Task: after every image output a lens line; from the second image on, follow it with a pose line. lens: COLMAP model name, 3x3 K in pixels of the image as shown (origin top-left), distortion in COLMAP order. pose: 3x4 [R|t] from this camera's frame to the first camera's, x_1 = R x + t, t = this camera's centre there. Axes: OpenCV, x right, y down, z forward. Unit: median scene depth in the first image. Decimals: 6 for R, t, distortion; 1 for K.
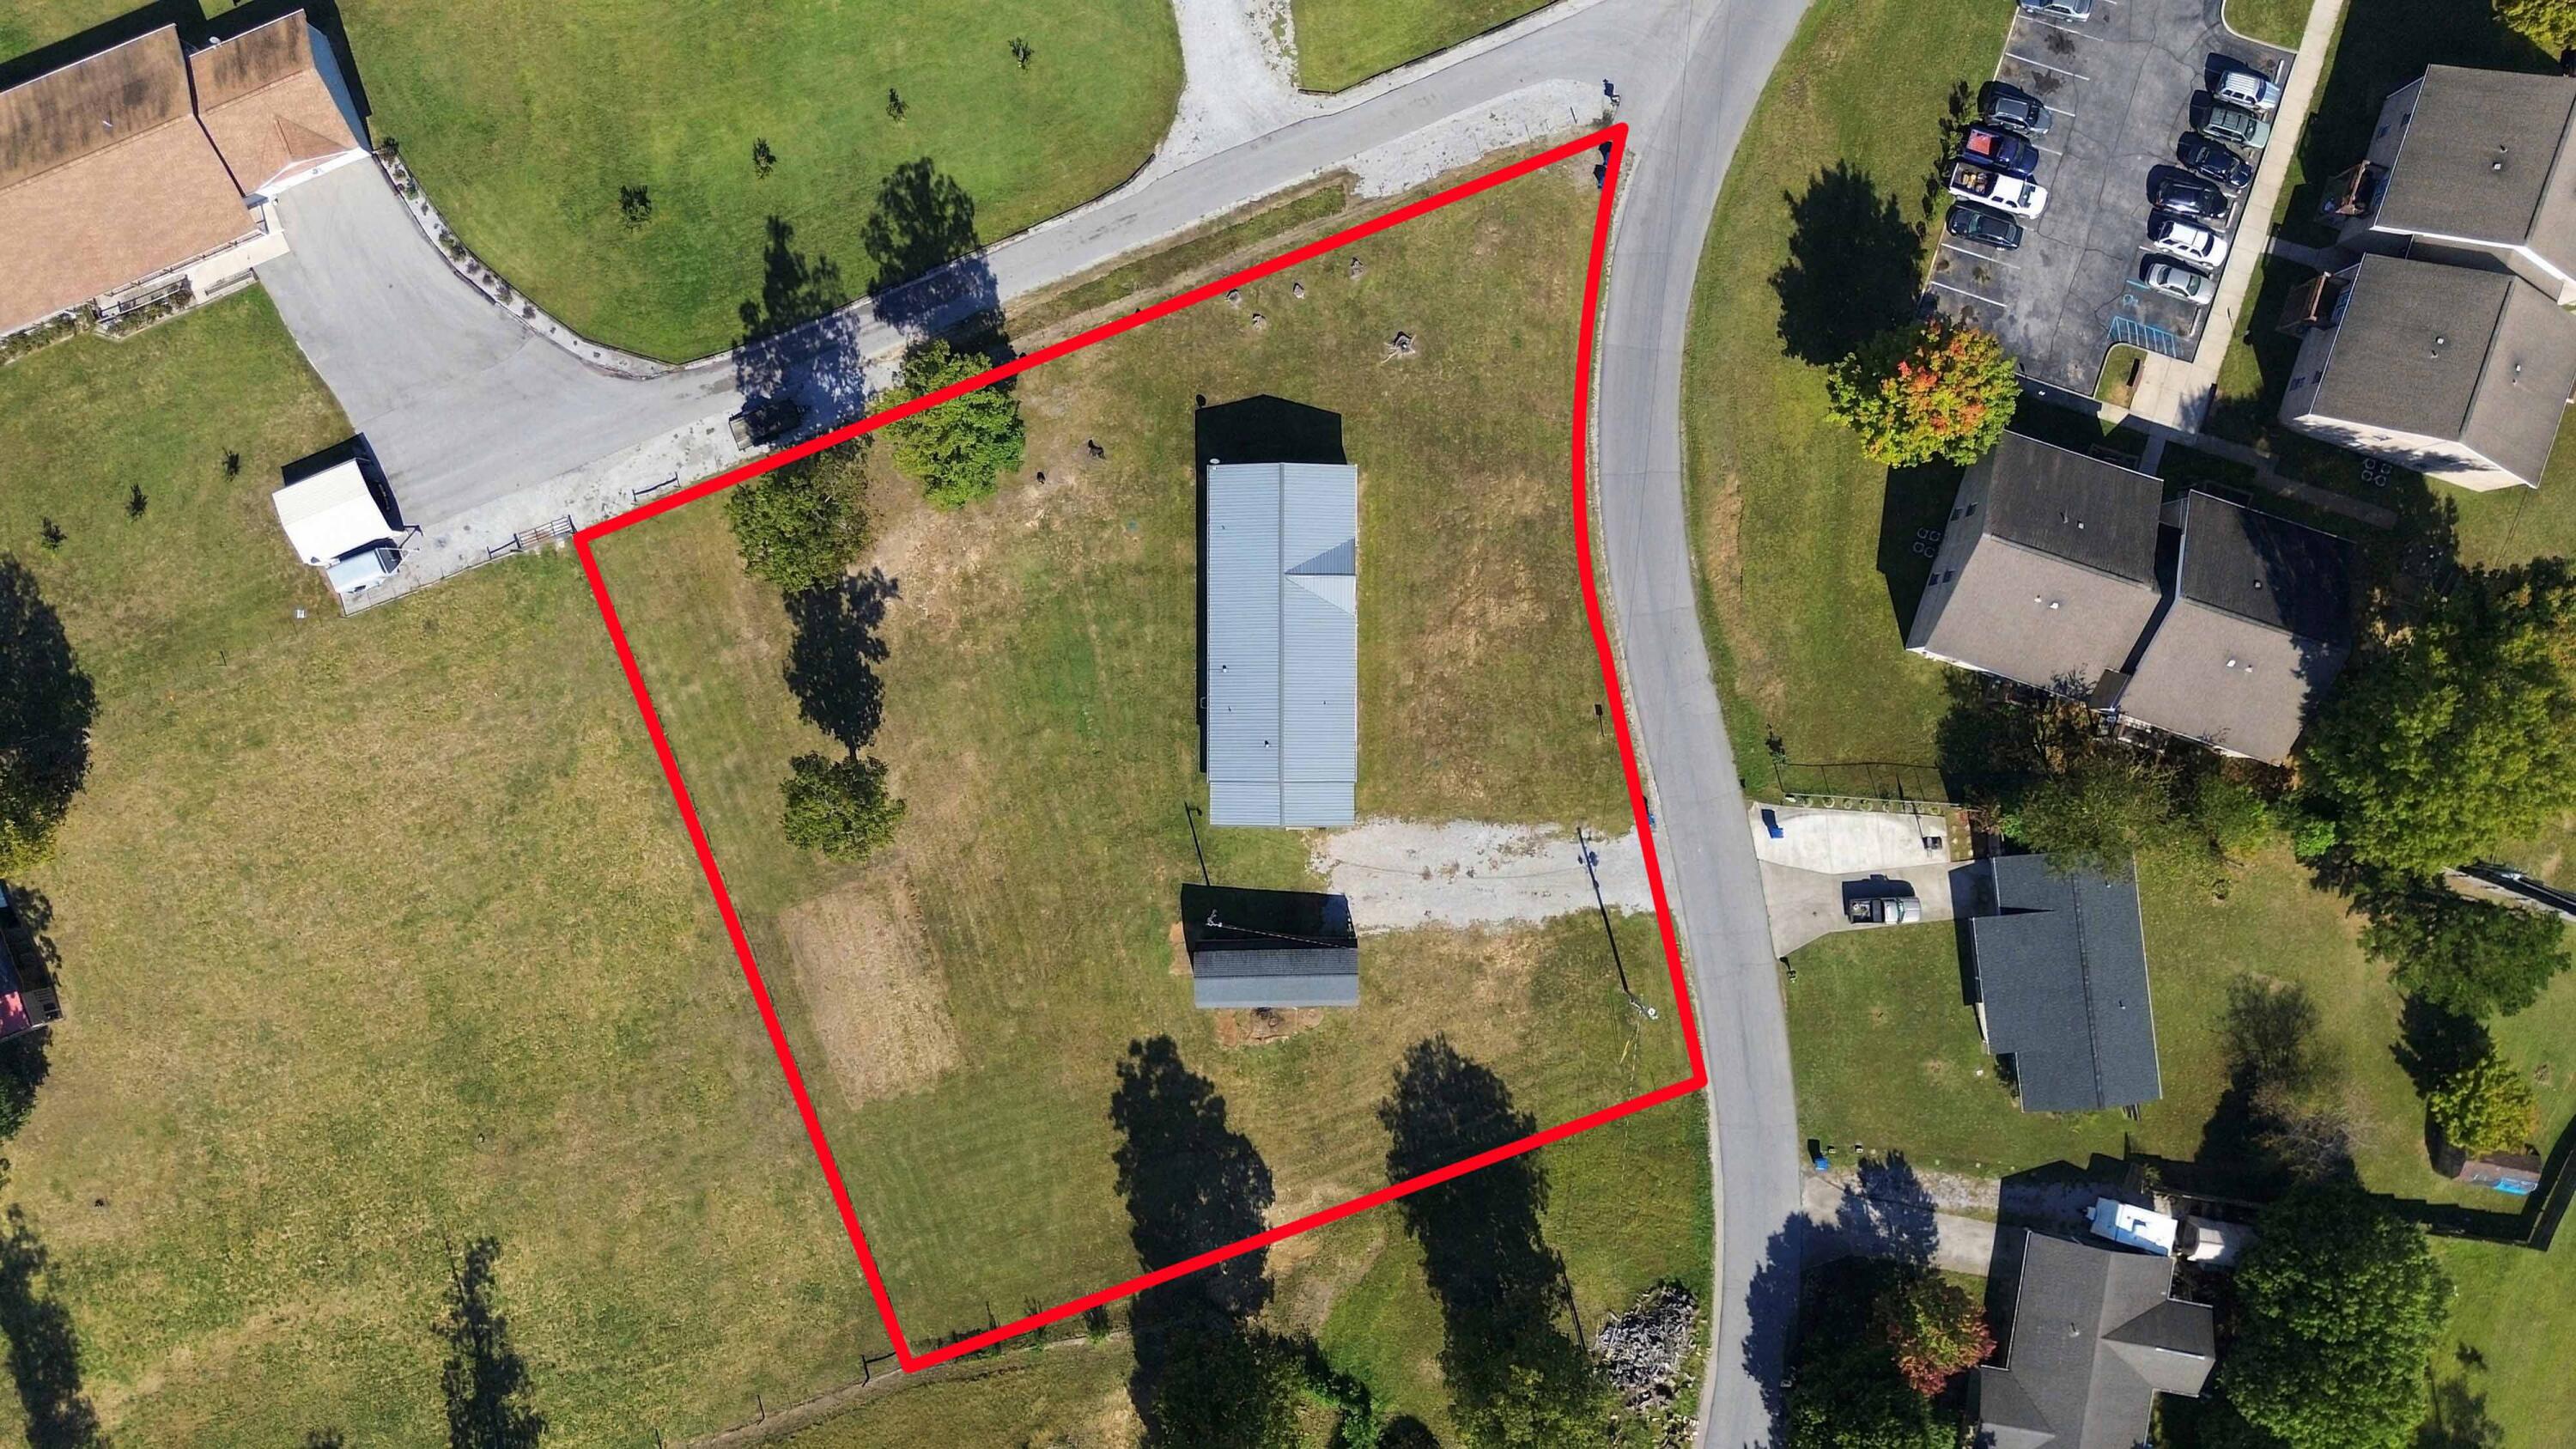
lens RADIAL K [[1822.4, 0, 1291.3], [0, 1822.4, 704.2], [0, 0, 1]] dist [0.081430, -0.086966]
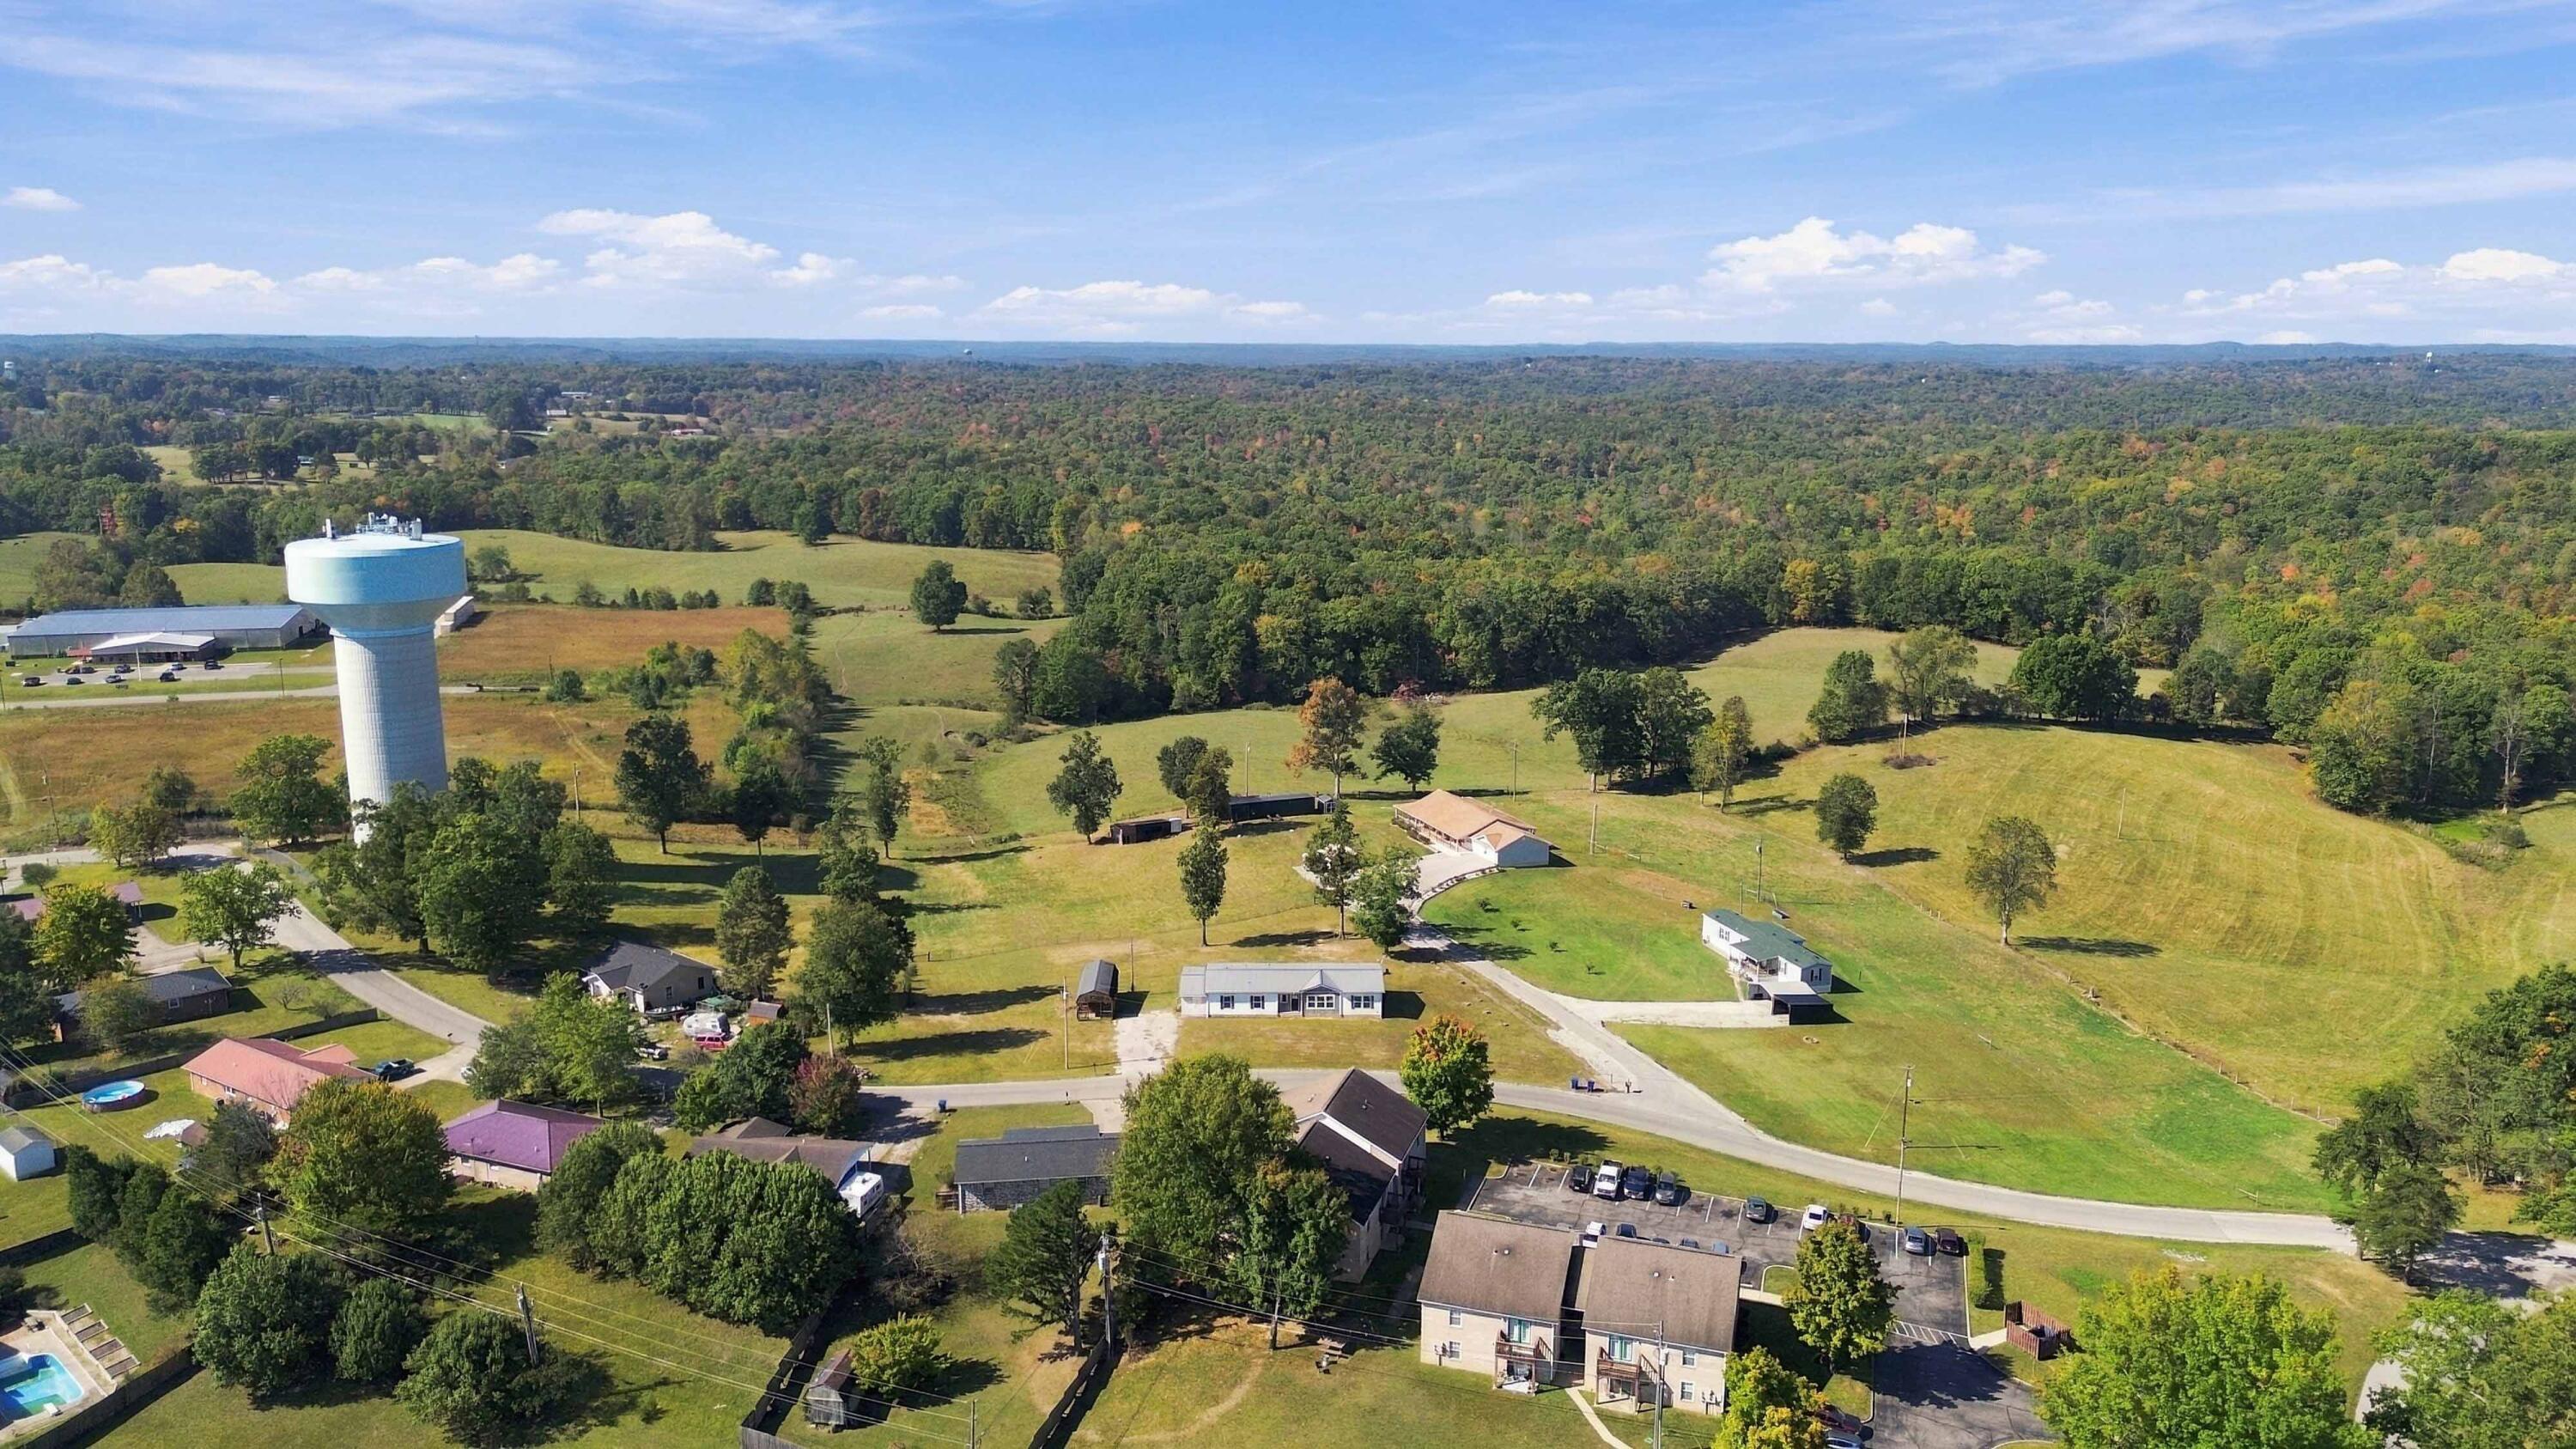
lens RADIAL K [[1801.2, 0, 1291.3], [0, 1801.2, 652.3], [0, 0, 1]] dist [0.130262, -0.000146]
pose [[0.013161, 0.191709, -0.981363, 1.635791], [-0.999886, -0.004718, -0.014331, -0.013896], [-0.007377, 0.981440, 0.191626, 0.335660]]
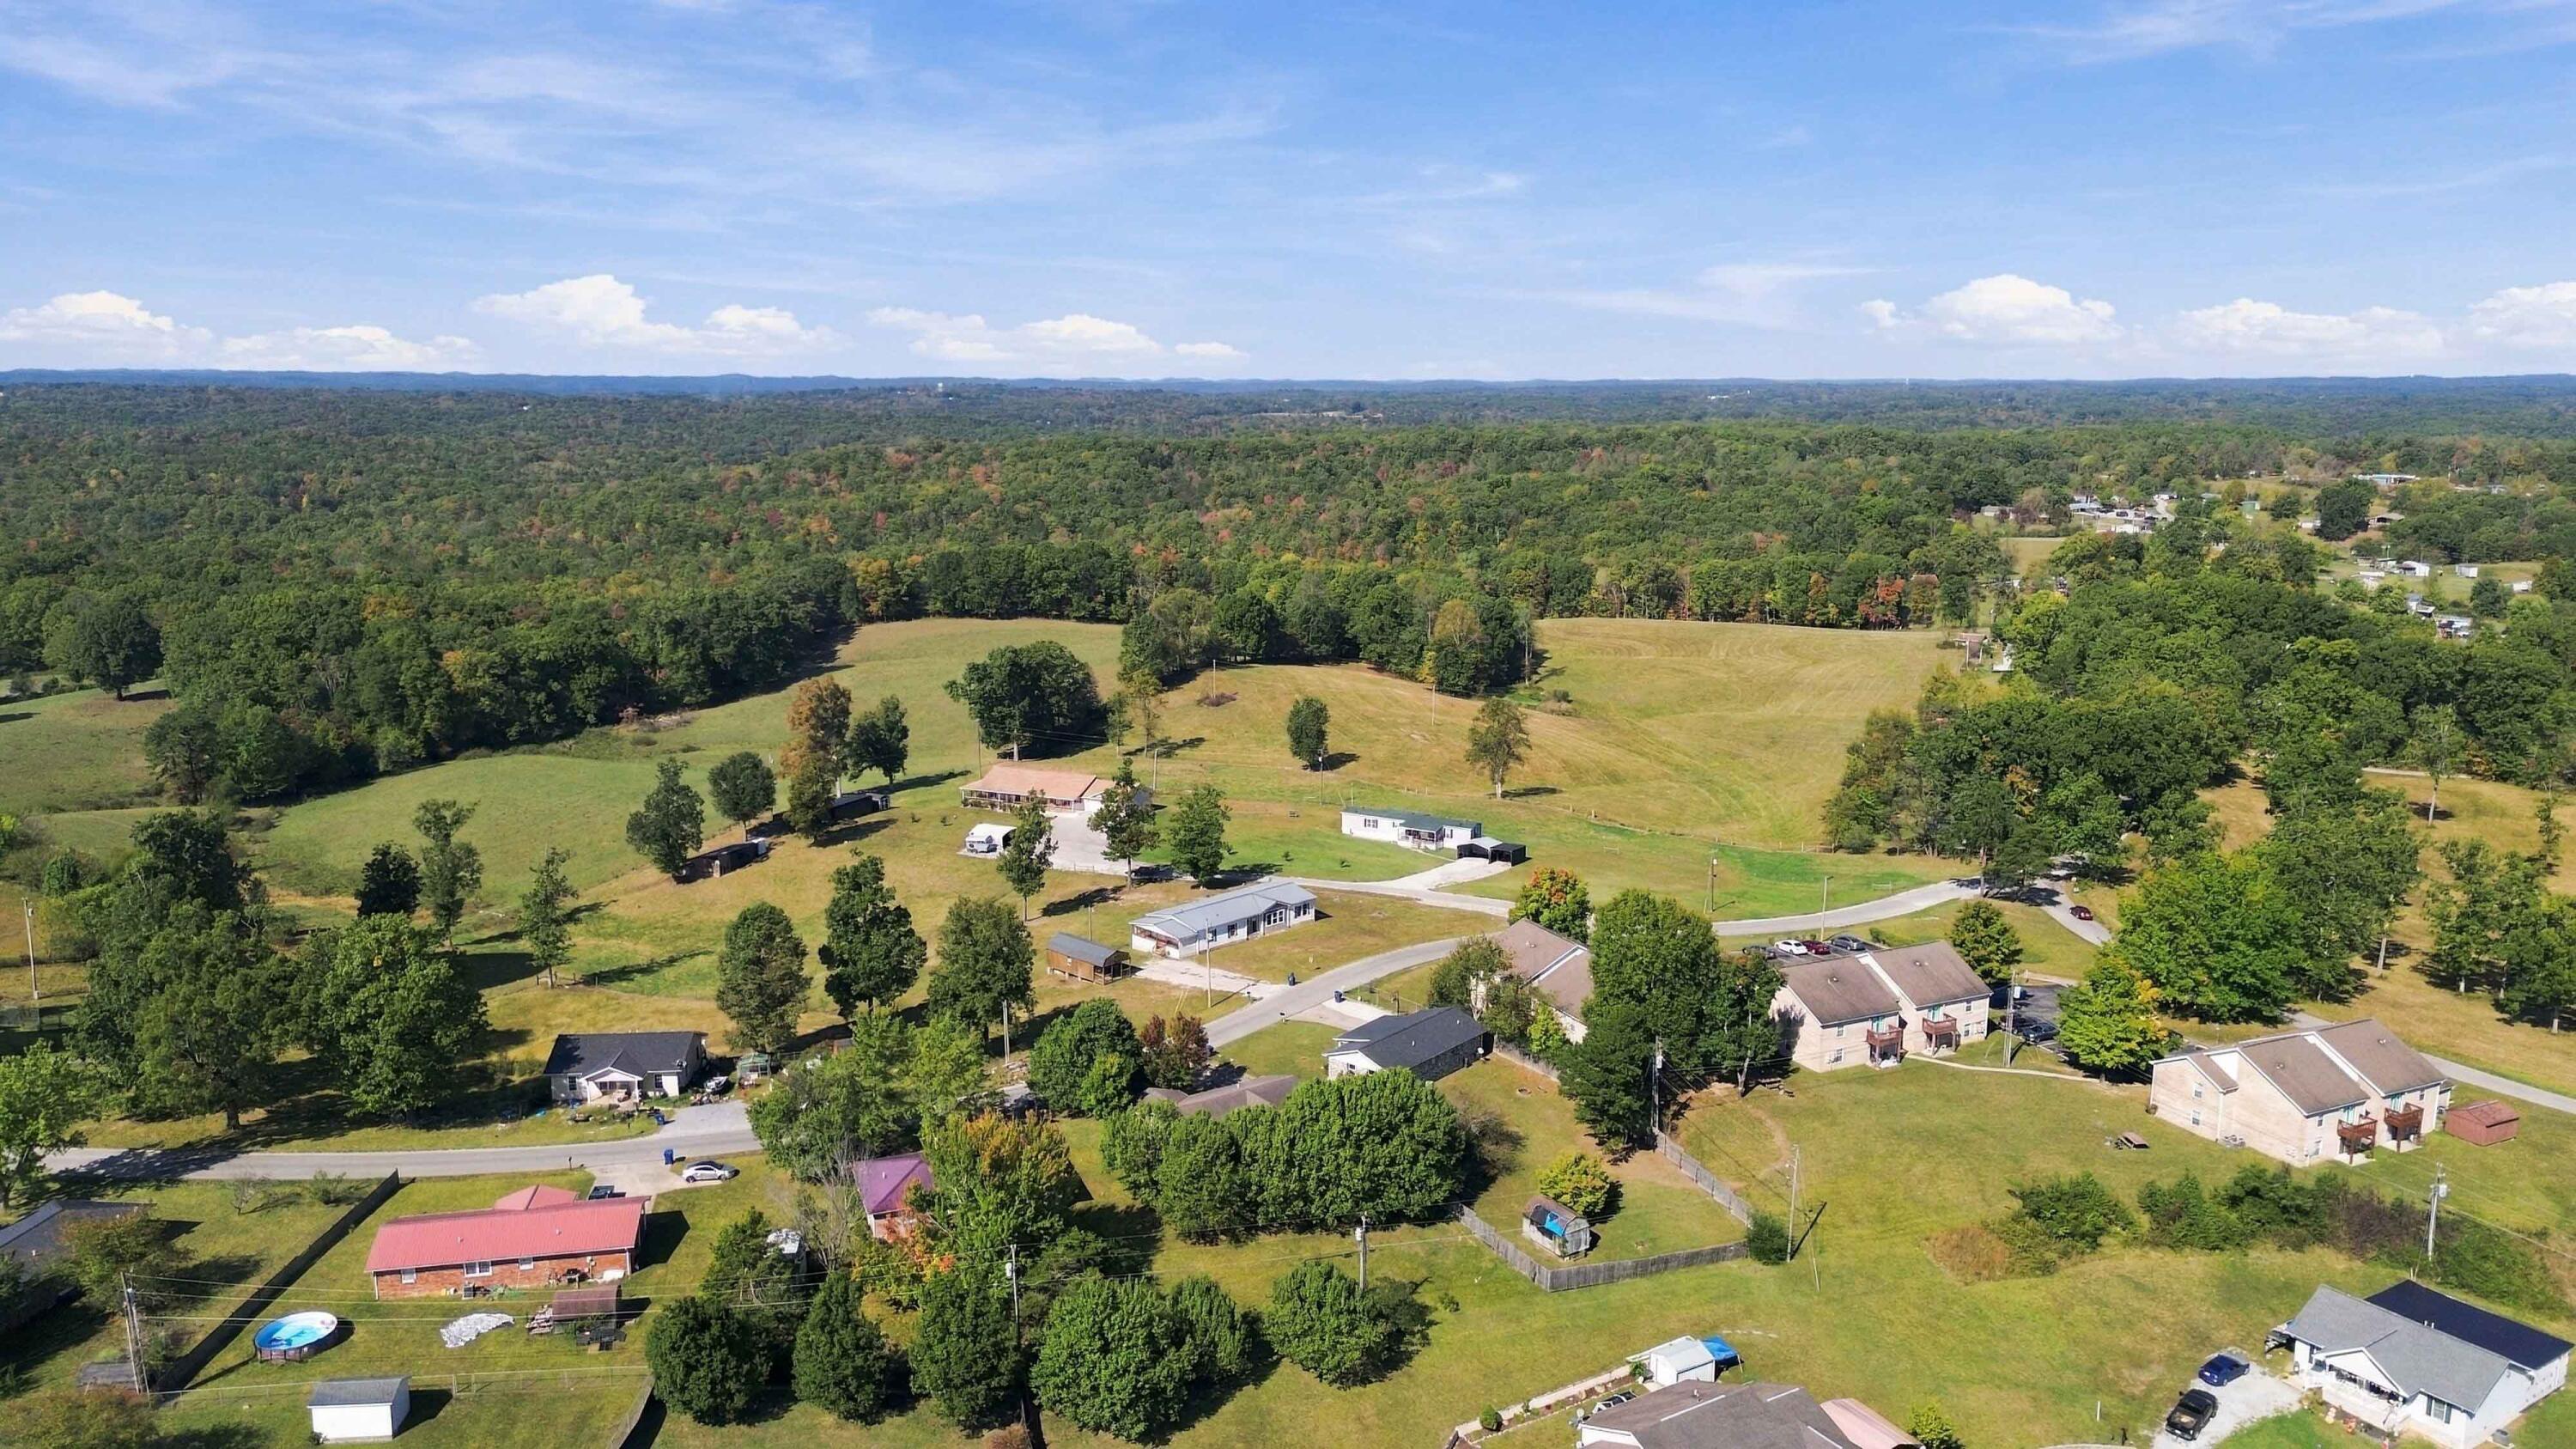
lens RADIAL K [[1801.2, 0, 1291.3], [0, 1801.2, 652.3], [0, 0, 1]] dist [0.130262, -0.000146]
pose [[0.694772, 0.132542, -0.706912, 1.327797], [-0.718926, 0.099401, -0.687942, 1.178768], [-0.020914, 0.986181, 0.164349, 0.404985]]
